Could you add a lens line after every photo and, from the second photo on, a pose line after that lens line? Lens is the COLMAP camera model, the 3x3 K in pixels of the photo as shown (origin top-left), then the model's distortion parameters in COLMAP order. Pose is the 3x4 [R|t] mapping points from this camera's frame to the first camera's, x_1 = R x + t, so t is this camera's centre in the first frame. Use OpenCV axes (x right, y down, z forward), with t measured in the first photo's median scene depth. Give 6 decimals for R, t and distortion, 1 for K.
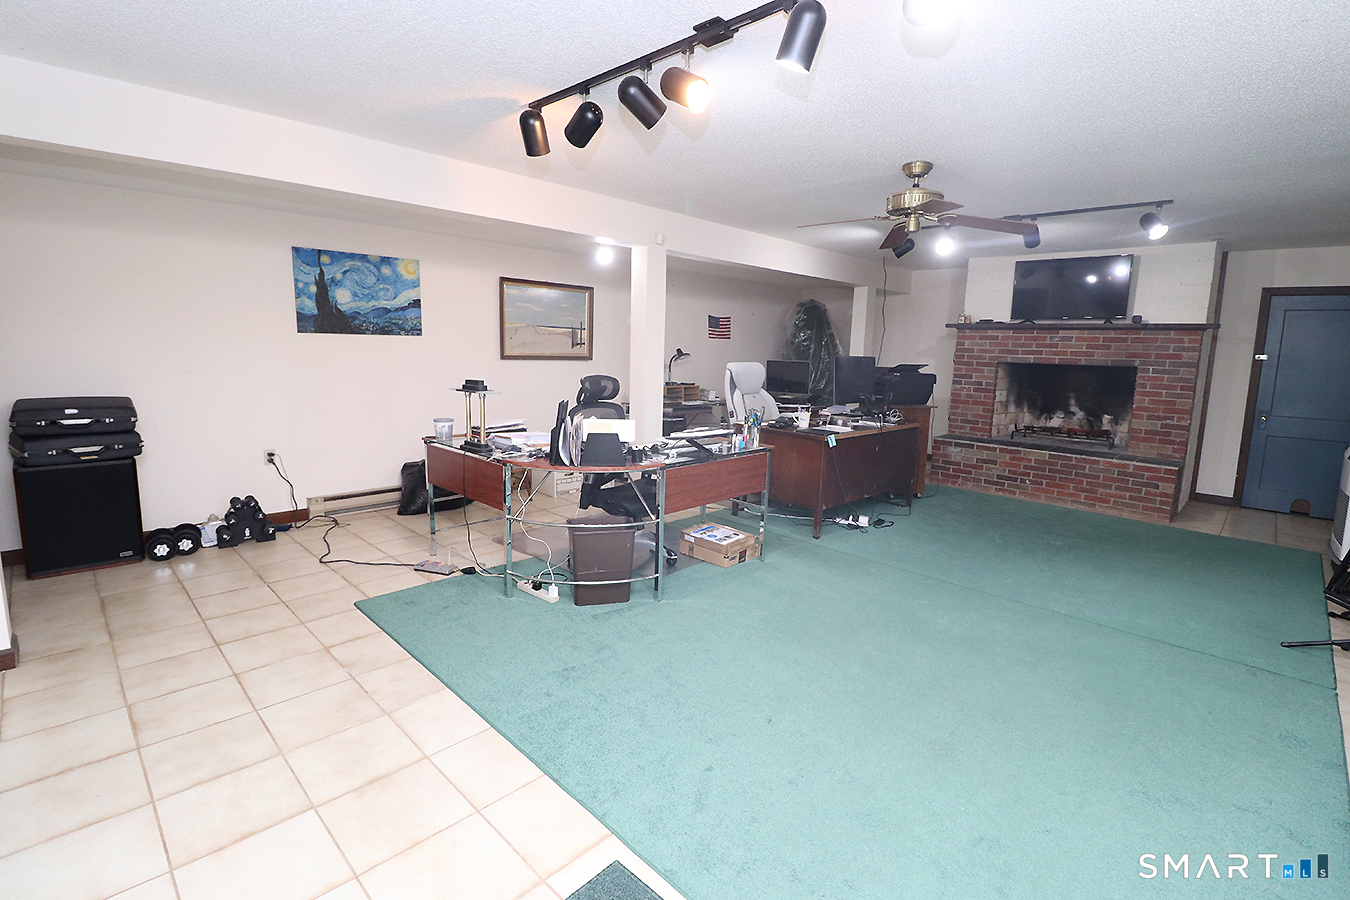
lens RADIAL K [[629.0, 0, 675.8], [0, 629.0, 446.1], [0, 0, 1]] dist [-0.003450, -0.000111]
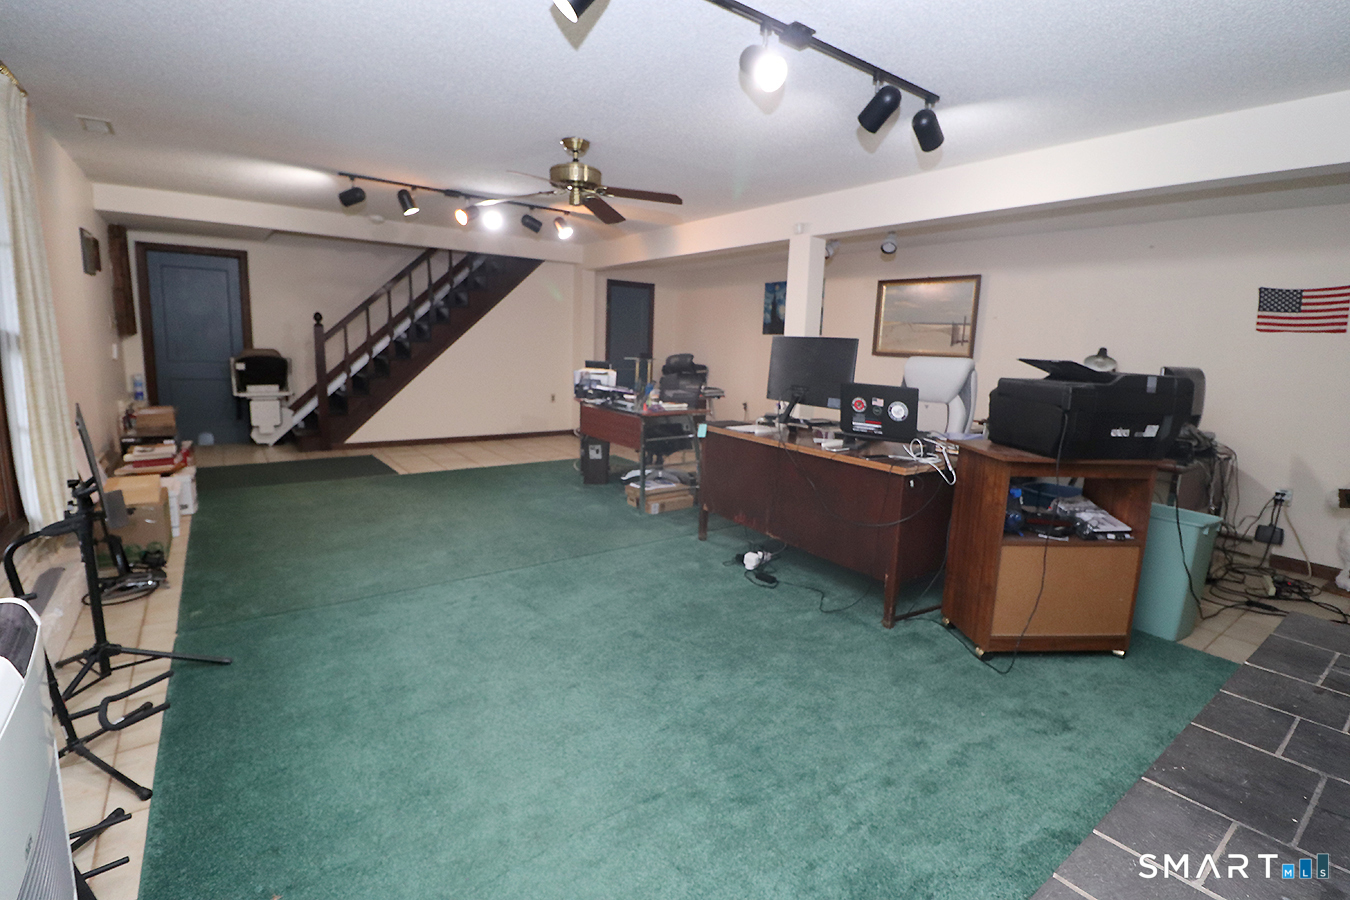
lens RADIAL K [[629.0, 0, 677.1], [0, 629.0, 446.0], [0, 0, 1]] dist [-0.003450, -0.000111]
pose [[-0.163124, 0.141546, -0.976399, 0.855878], [-0.180797, 0.968607, 0.170622, -0.105903], [0.969898, 0.204363, -0.132412, 0.817300]]
